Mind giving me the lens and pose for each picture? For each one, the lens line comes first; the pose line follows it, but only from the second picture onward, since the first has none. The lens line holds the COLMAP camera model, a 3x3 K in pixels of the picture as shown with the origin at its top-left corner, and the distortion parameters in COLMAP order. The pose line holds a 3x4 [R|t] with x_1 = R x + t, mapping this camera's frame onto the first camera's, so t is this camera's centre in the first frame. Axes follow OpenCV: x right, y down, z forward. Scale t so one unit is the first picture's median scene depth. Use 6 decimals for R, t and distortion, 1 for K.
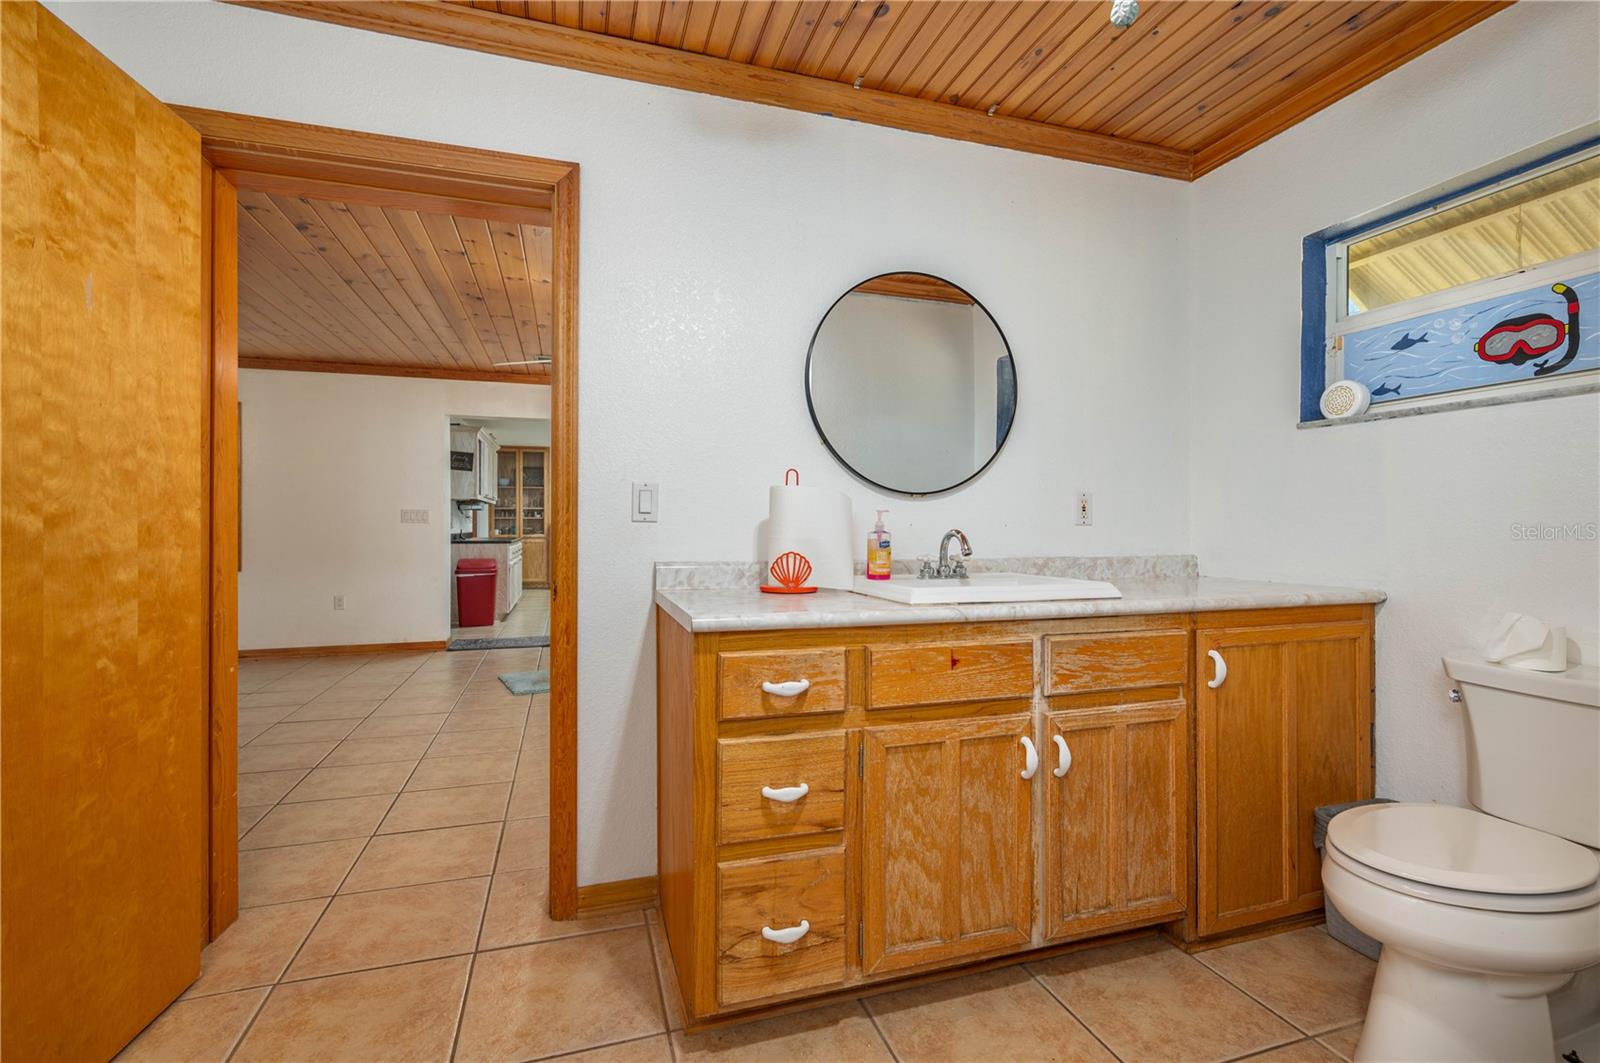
lens RADIAL K [[695.2, 0, 797.8], [0, 695.2, 527.9], [0, 0, 1]] dist [0.002504, 0.000199]
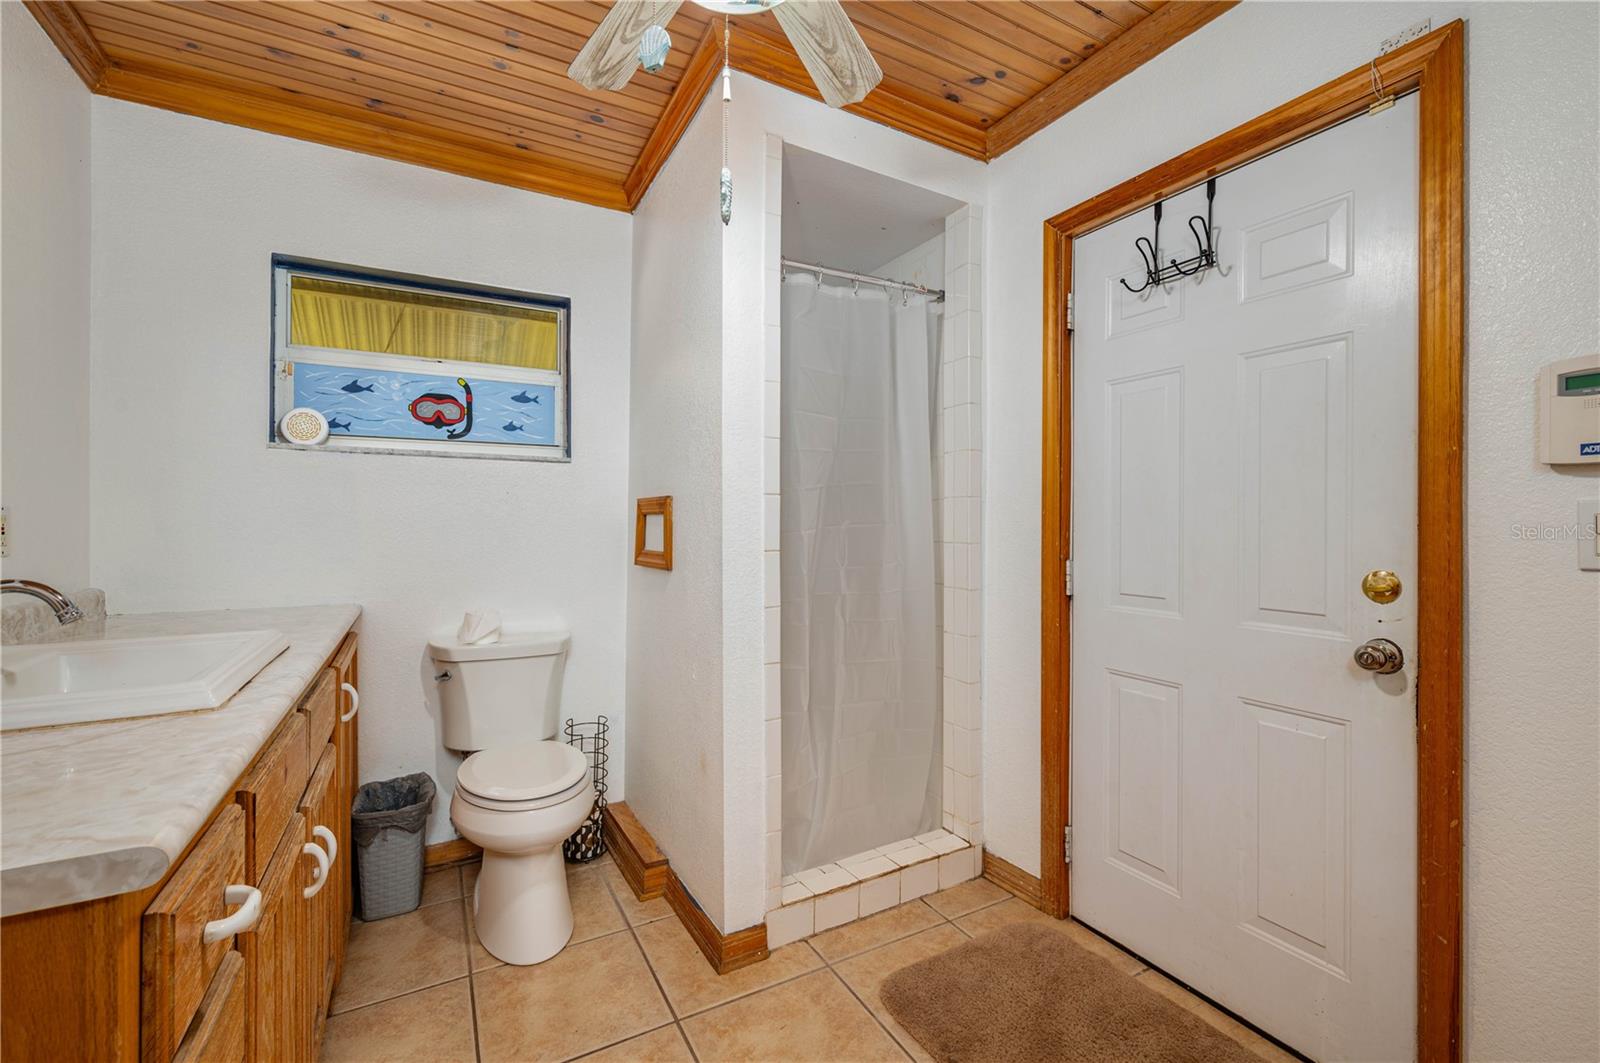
lens RADIAL K [[695.2, 0, 842.2], [0, 695.2, 524.3], [0, 0, 1]] dist [0.002504, 0.000199]
pose [[-0.228813, 0.002287, 0.973468, -0.481334], [0.002750, 0.999995, -0.001703, -0.038447], [-0.973467, 0.002287, -0.228818, 0.527540]]
